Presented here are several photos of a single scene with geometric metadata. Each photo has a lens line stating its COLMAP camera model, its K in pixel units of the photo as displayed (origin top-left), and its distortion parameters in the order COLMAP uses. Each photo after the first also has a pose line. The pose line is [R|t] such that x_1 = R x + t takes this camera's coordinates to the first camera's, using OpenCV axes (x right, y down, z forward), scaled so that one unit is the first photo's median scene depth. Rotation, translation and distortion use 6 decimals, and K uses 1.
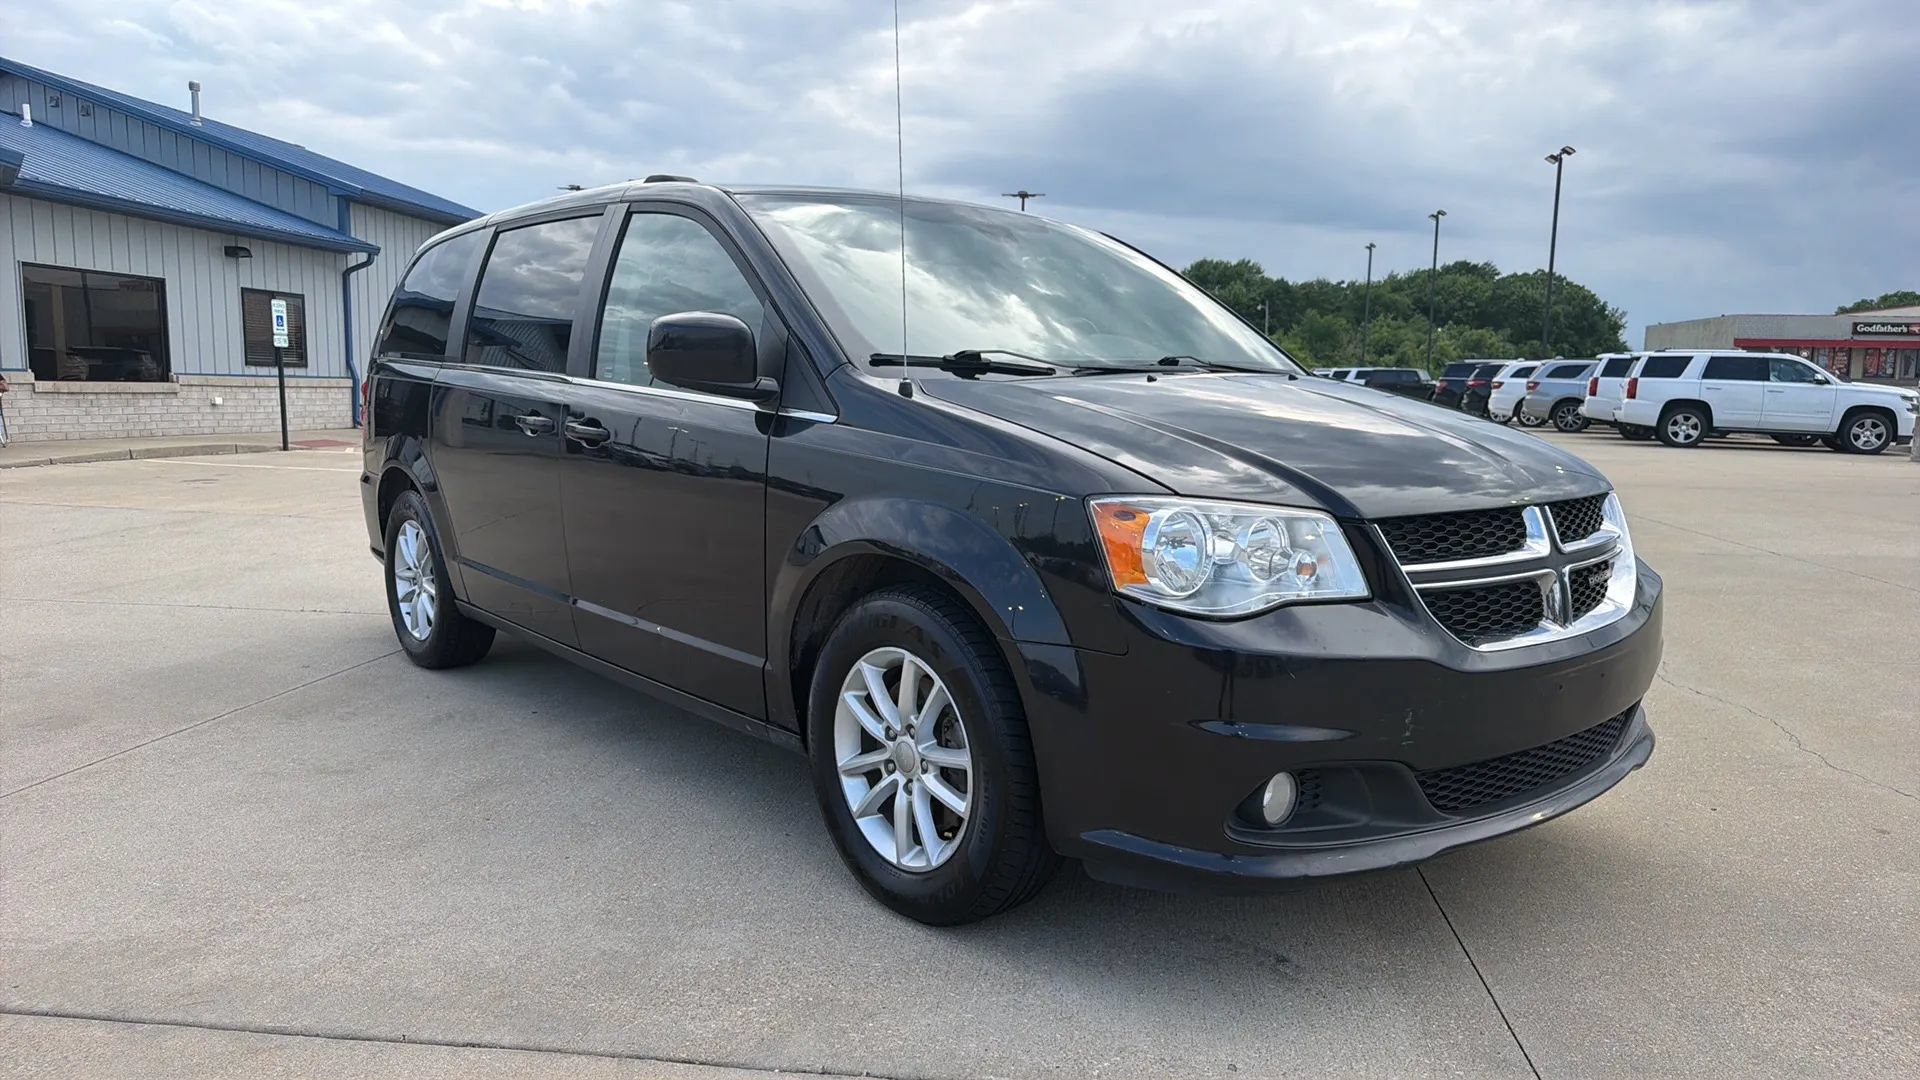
lens RADIAL K [[1312.7, 0, 928.3], [0, 1312.7, 558.9], [0, 0, 1]] dist [0.046286, -0.048202]
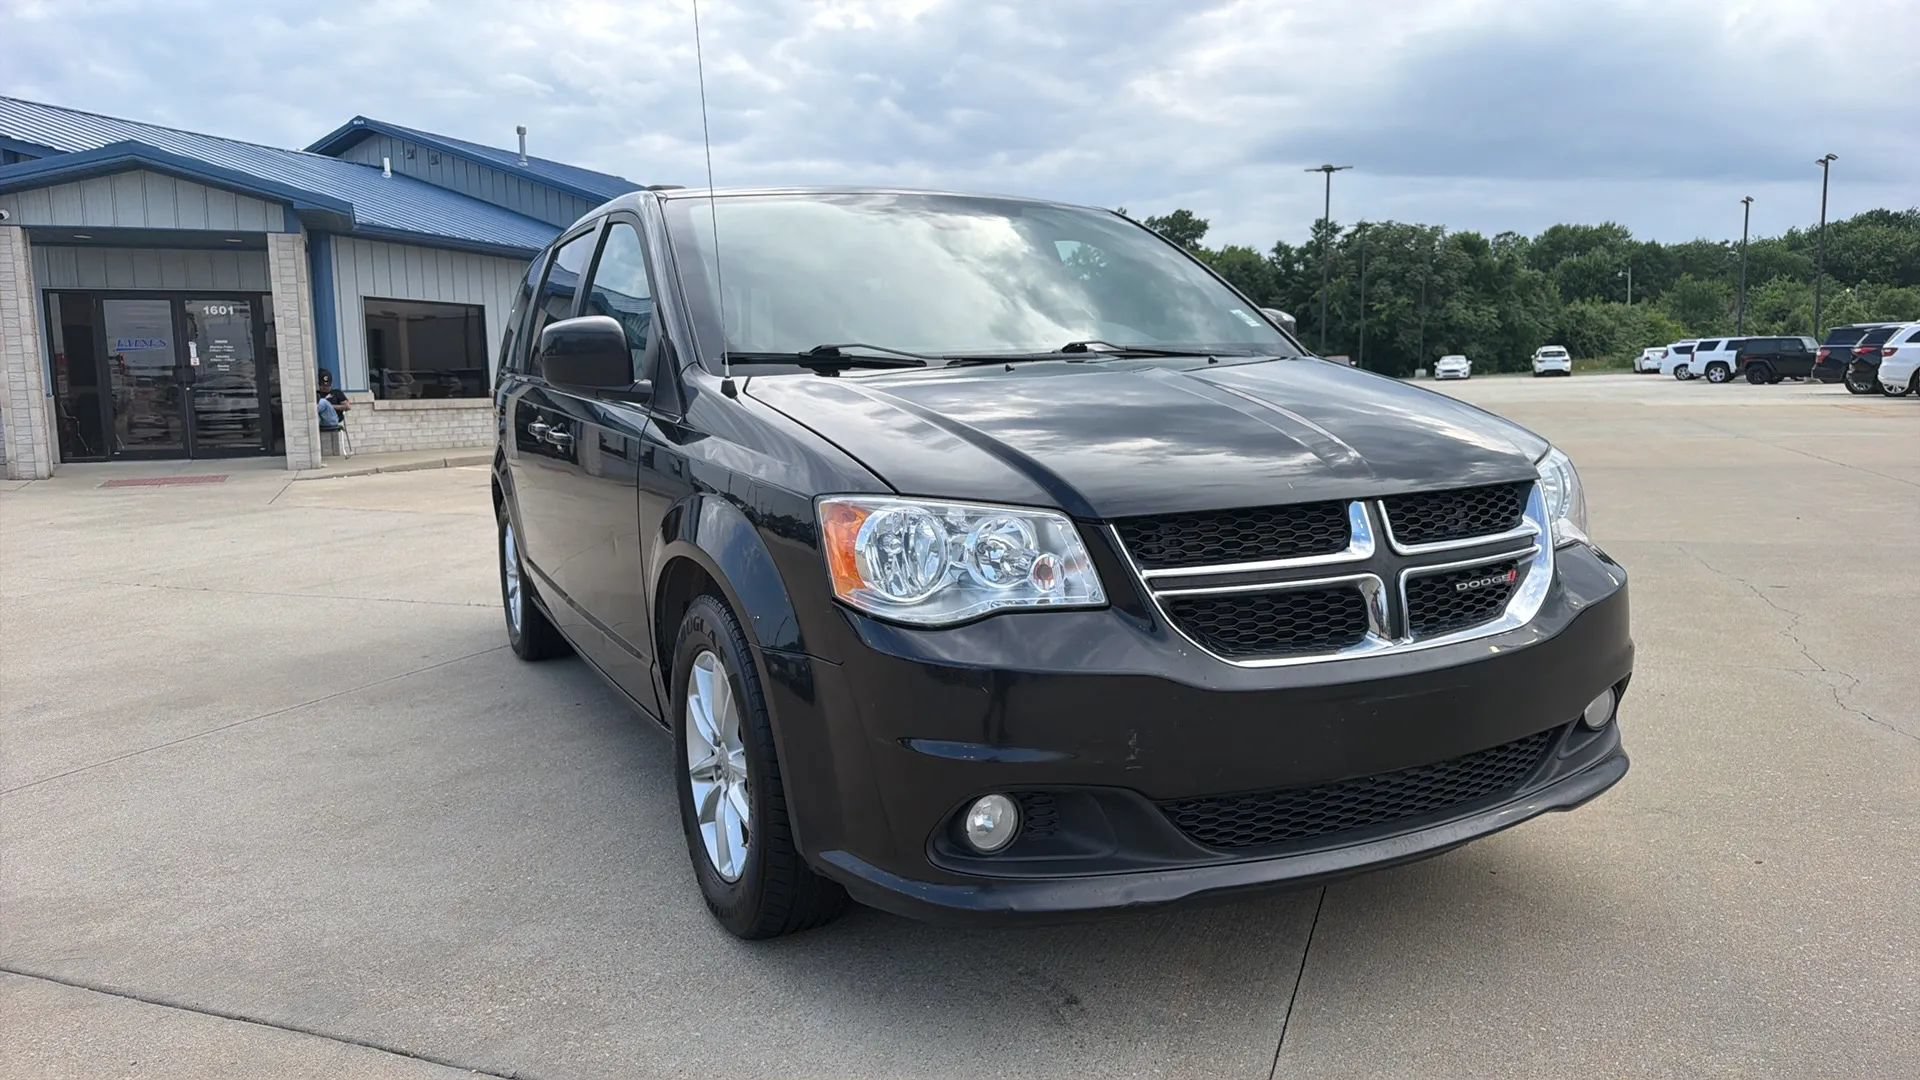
lens RADIAL K [[1312.7, 0, 928.9], [0, 1312.7, 561.3], [0, 0, 1]] dist [0.046286, -0.048202]
pose [[0.968706, 0.000297, -0.248211, 0.071397], [0.001033, 0.999986, 0.005228, -0.000948], [0.248209, -0.005320, 0.968692, 0.016443]]
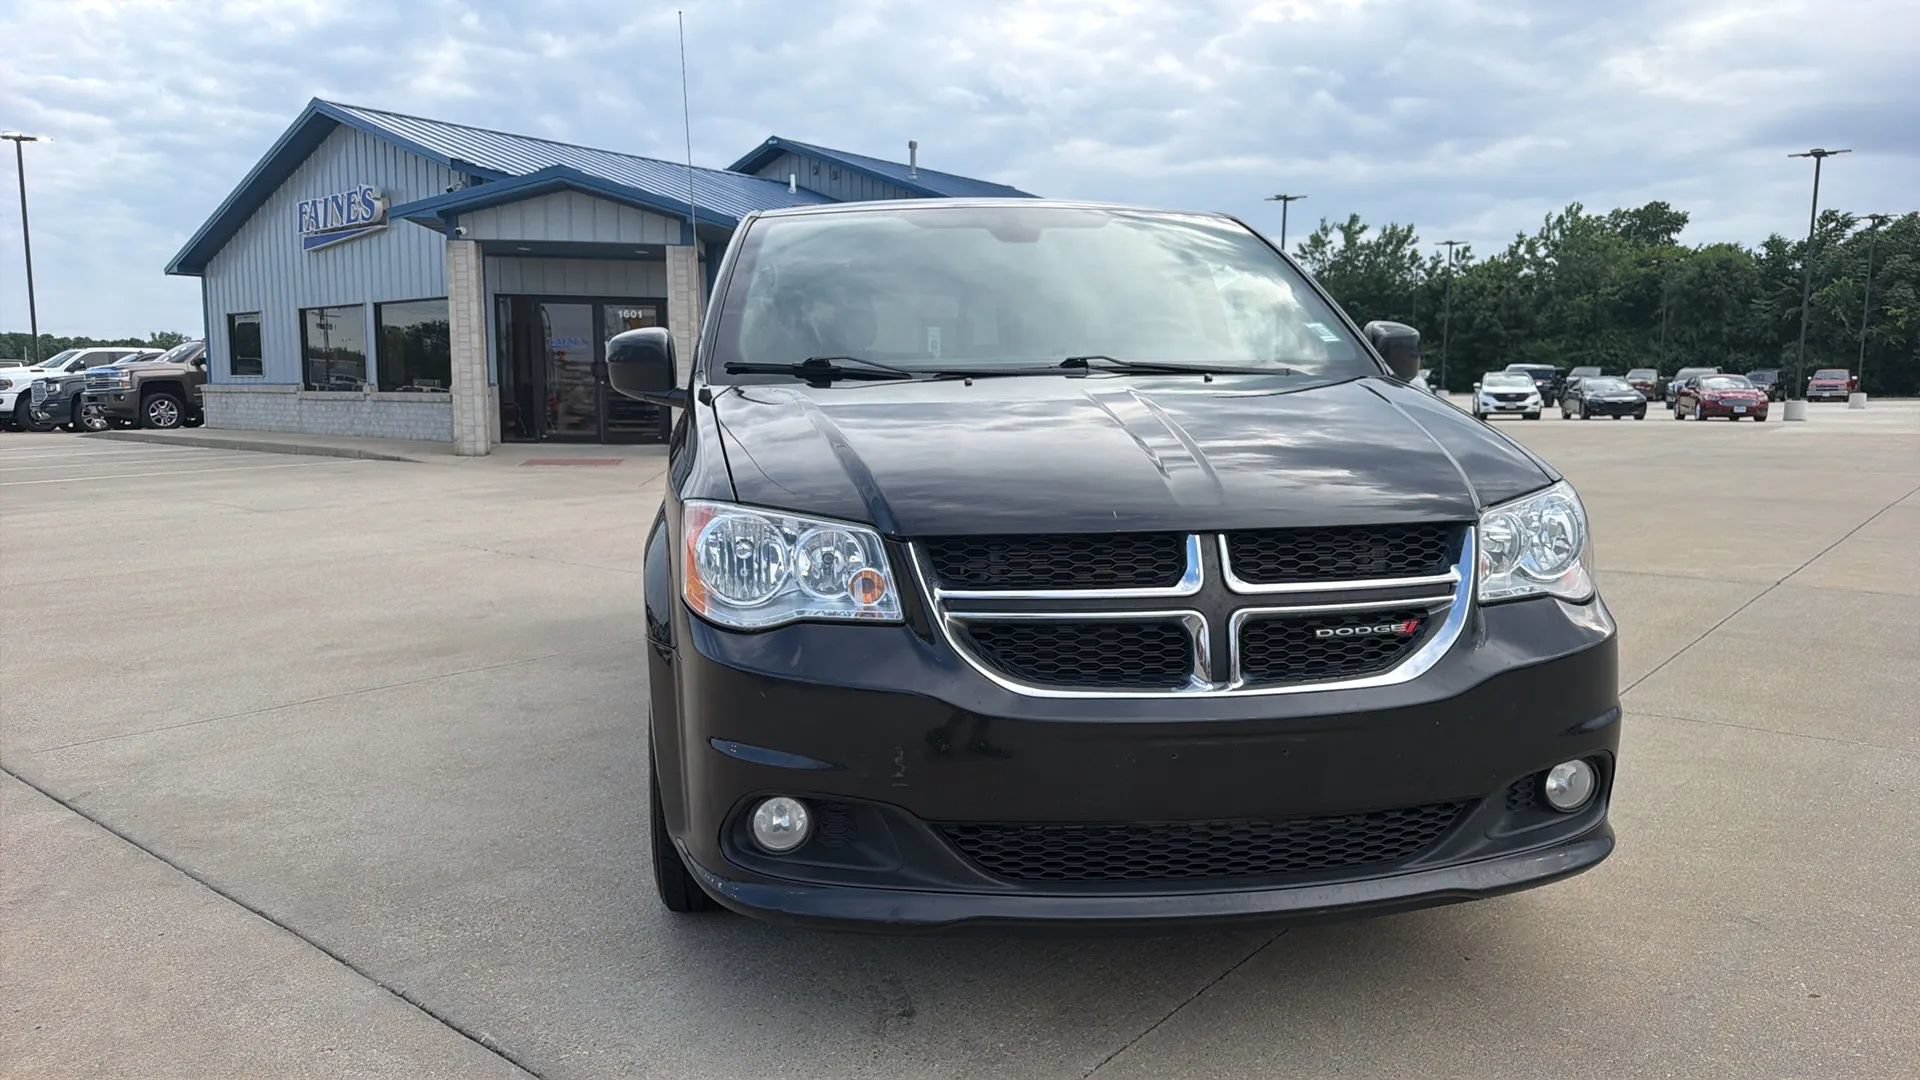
lens RADIAL K [[1312.7, 0, 930.1], [0, 1312.7, 568.0], [0, 0, 1]] dist [0.046286, -0.048202]
pose [[0.846765, 0.060842, -0.528476, 0.134434], [-0.060610, 0.998003, 0.017783, -0.004184], [0.528503, 0.016973, 0.848762, 0.039263]]
